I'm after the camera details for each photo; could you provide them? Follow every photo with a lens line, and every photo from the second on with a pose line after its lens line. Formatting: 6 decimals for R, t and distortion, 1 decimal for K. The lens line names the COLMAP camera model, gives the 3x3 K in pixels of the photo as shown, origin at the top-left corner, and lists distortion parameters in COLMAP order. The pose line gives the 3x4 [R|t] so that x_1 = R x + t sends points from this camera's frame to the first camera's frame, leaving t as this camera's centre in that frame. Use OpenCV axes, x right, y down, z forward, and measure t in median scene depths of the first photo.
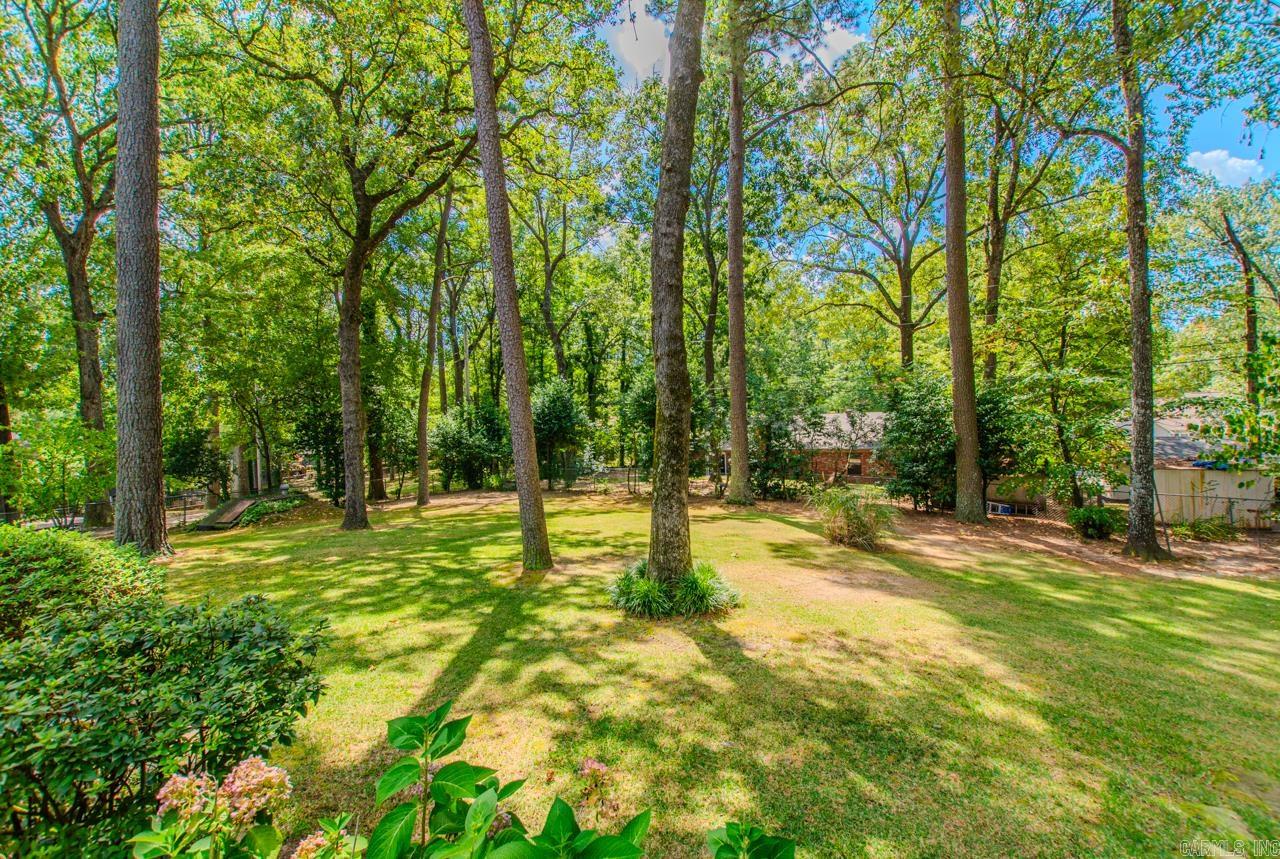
lens RADIAL K [[555.8, 0, 640.0], [0, 555.8, 429.5], [0, 0, 1]] dist [0.003136, -0.000344]
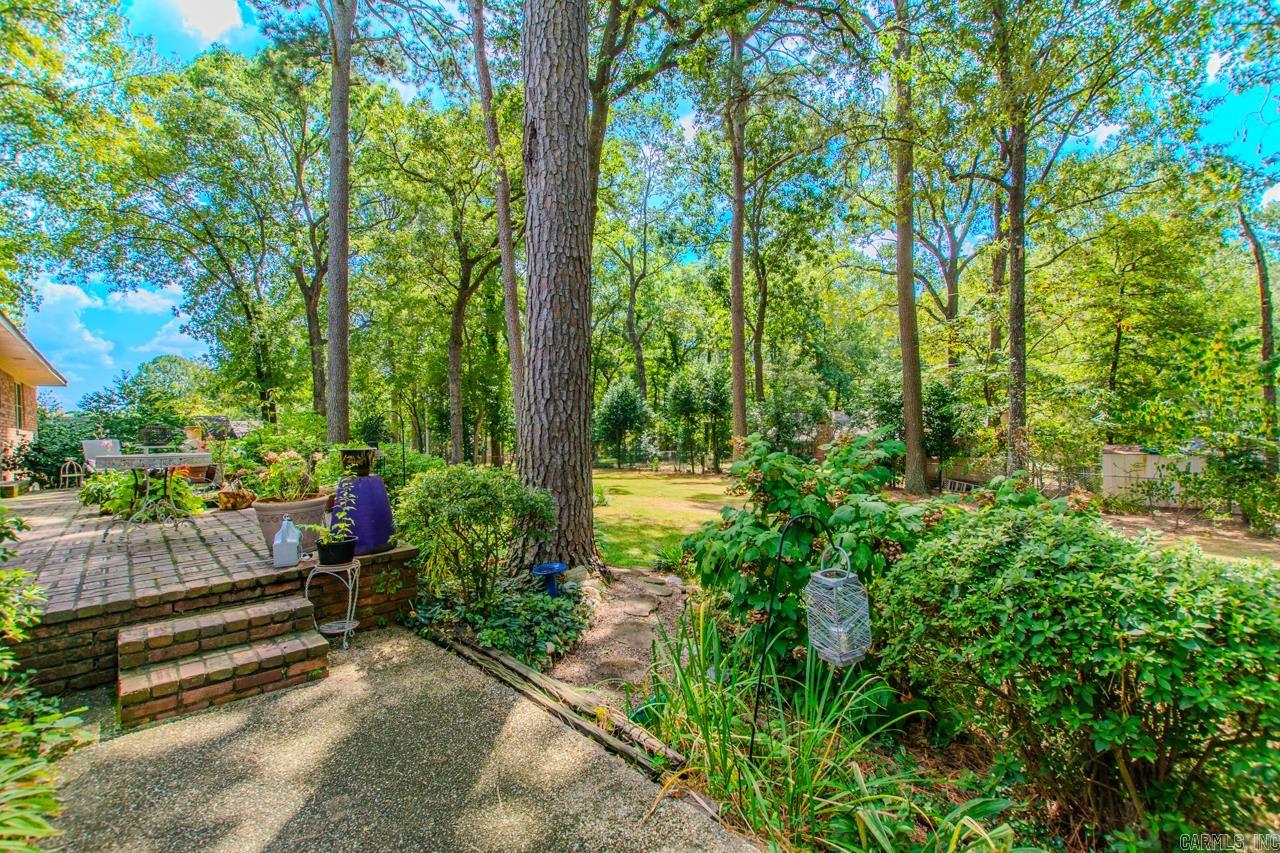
lens RADIAL K [[541.0, 0, 640.0], [0, 541.0, 426.5], [0, 0, 1]] dist [0.025267, -0.014830]
pose [[0.968377, 0.006857, -0.249398, 0.193139], [-0.007422, 0.999972, -0.001328, 0.018362], [0.249382, 0.003137, 0.968400, -0.182127]]
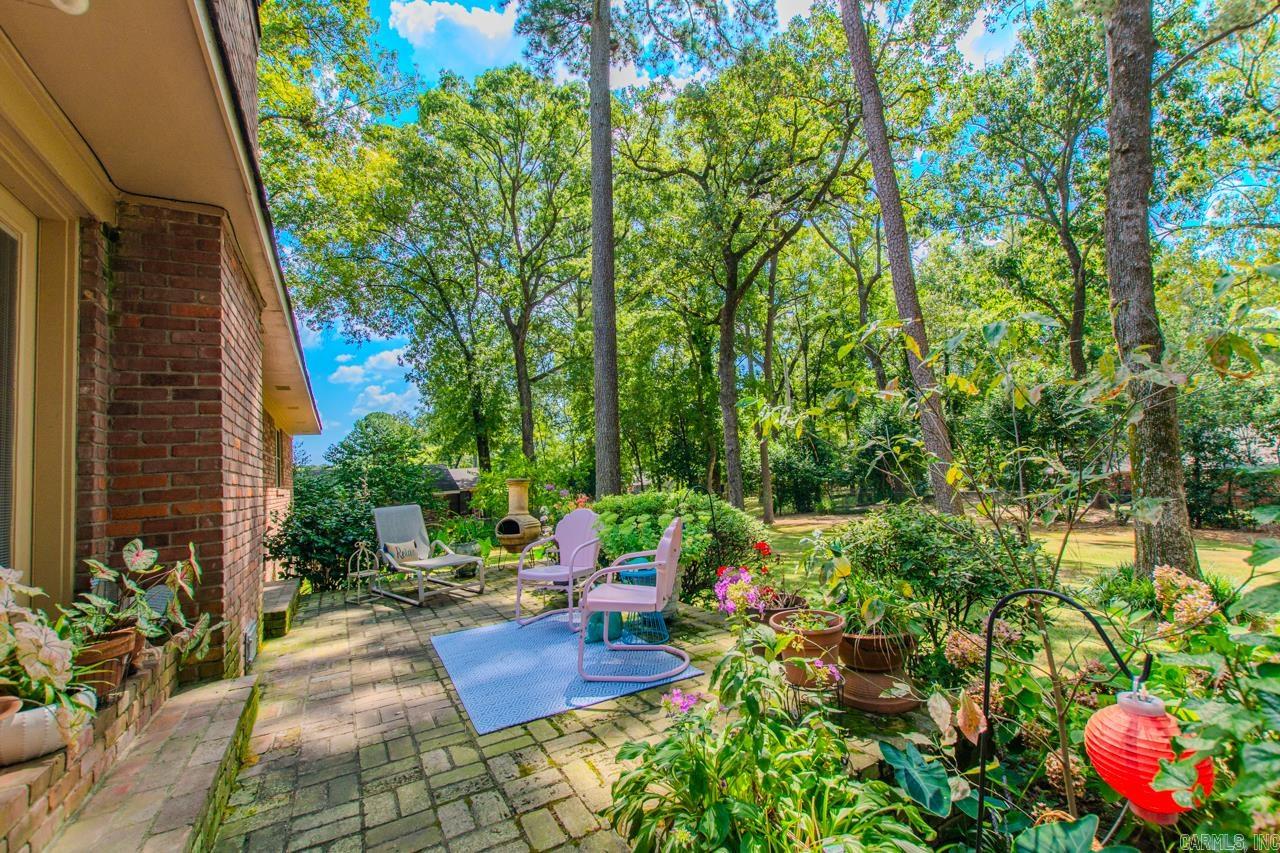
lens RADIAL K [[551.3, 0, 640.0], [0, 551.3, 426.5], [0, 0, 1]] dist [-0.001352, 0.000054]
pose [[0.871258, -0.056585, -0.487552, -0.064883], [0.025492, 0.997209, -0.070180, 0.014020], [0.490162, 0.048717, 0.870269, -0.057465]]
